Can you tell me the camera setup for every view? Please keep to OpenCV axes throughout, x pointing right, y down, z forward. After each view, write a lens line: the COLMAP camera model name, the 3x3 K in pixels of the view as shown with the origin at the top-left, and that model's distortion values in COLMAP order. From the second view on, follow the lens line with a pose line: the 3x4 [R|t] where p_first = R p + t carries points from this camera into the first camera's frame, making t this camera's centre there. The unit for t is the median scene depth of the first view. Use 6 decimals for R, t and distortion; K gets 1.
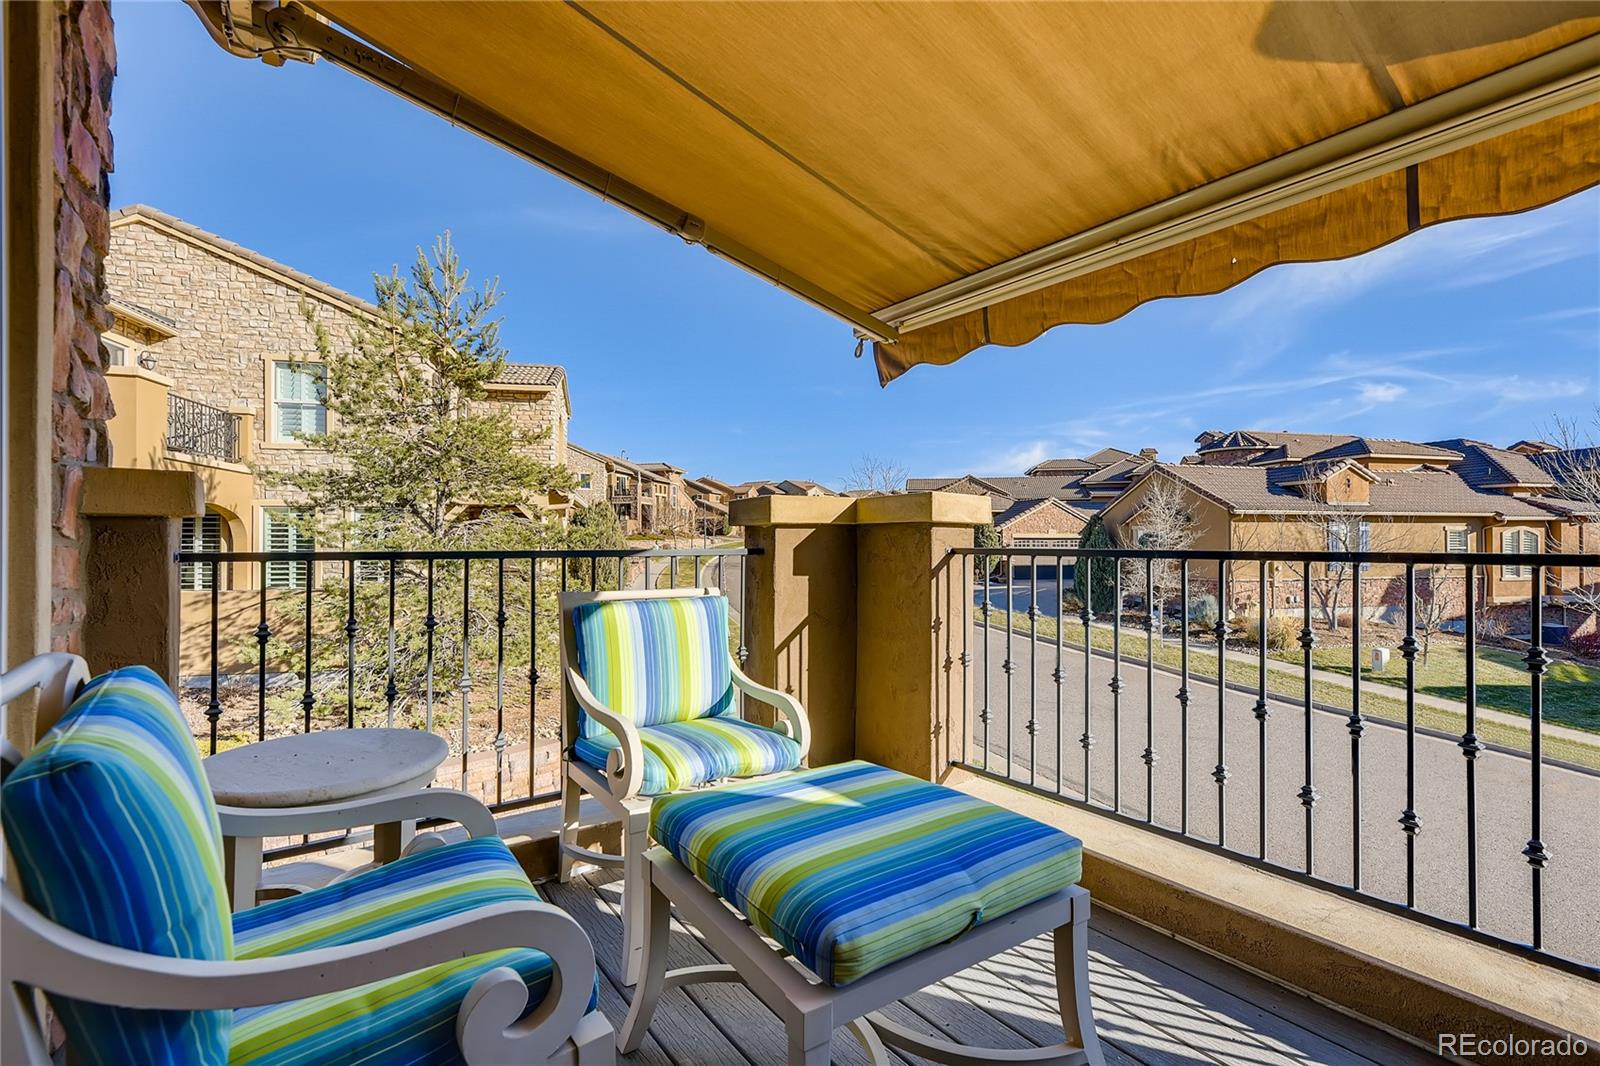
lens RADIAL K [[717.6, 0, 799.4], [0, 717.6, 530.4], [0, 0, 1]] dist [0.008287, -0.000512]
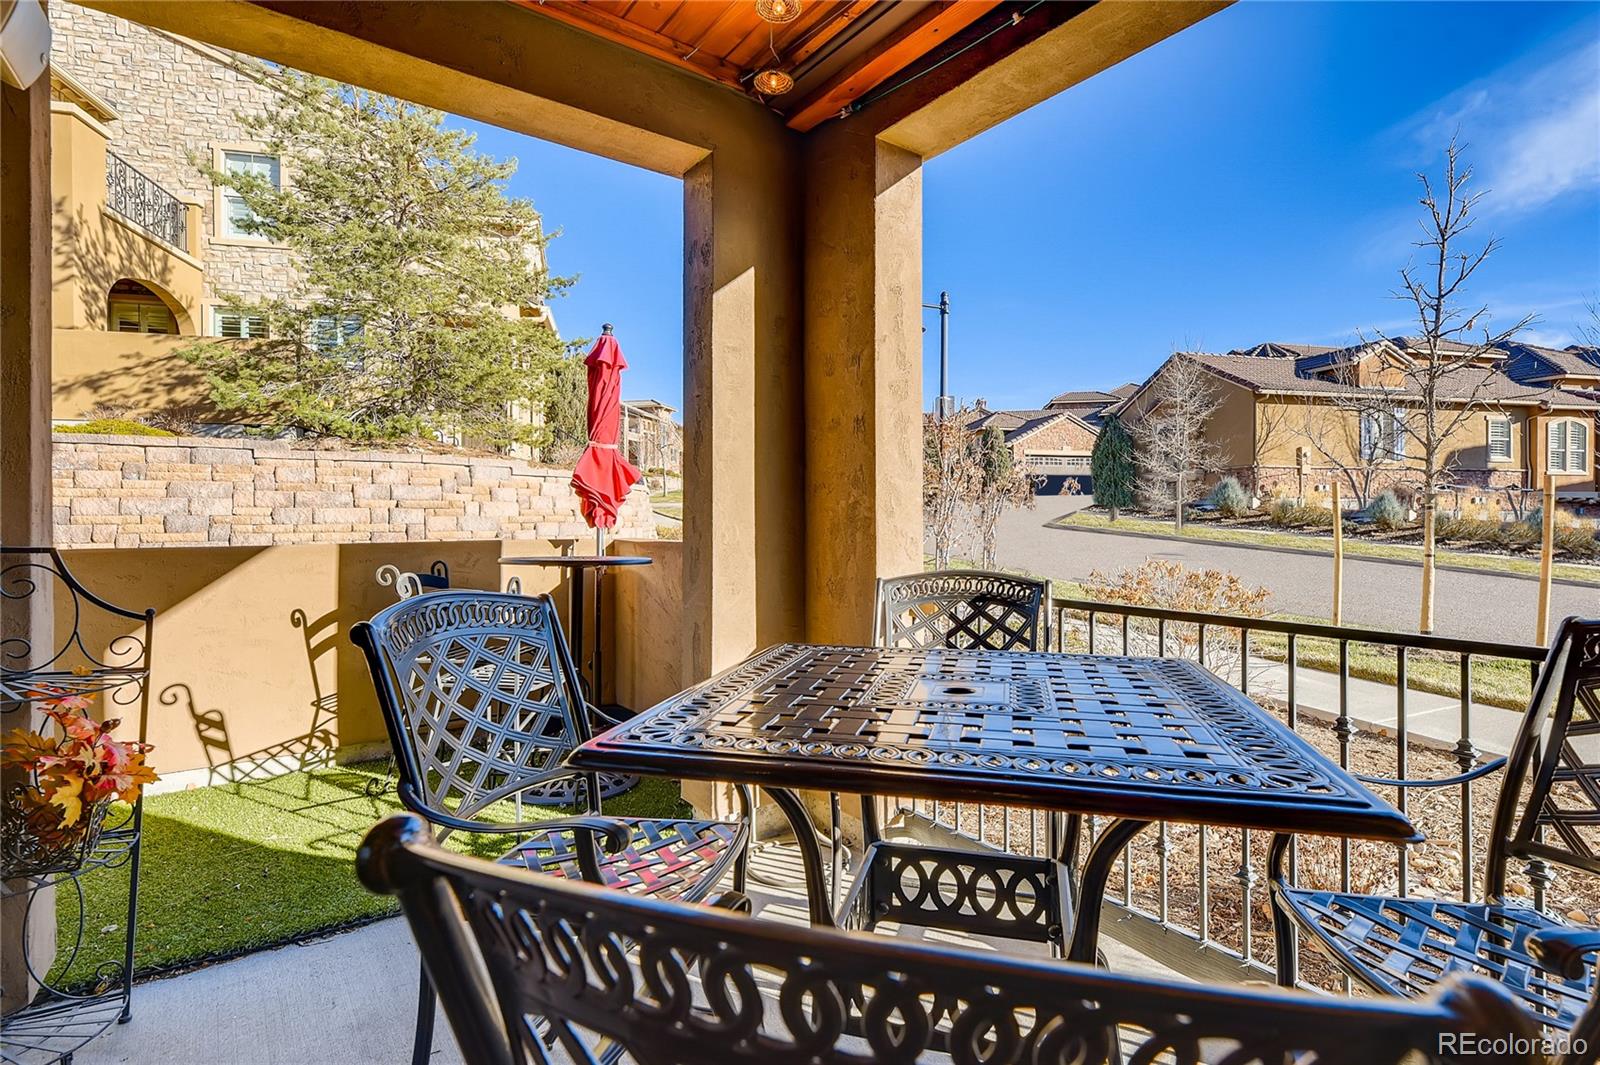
lens RADIAL K [[768.0, 0, 800.5], [0, 768.0, 532.6], [0, 0, 1]] dist [0.008586, -0.000512]
pose [[0.999999, 0.000592, -0.001297, 0.013548], [-0.000577, 0.999934, 0.011491, 0.187841], [0.001303, -0.011491, 0.999933, -0.001707]]
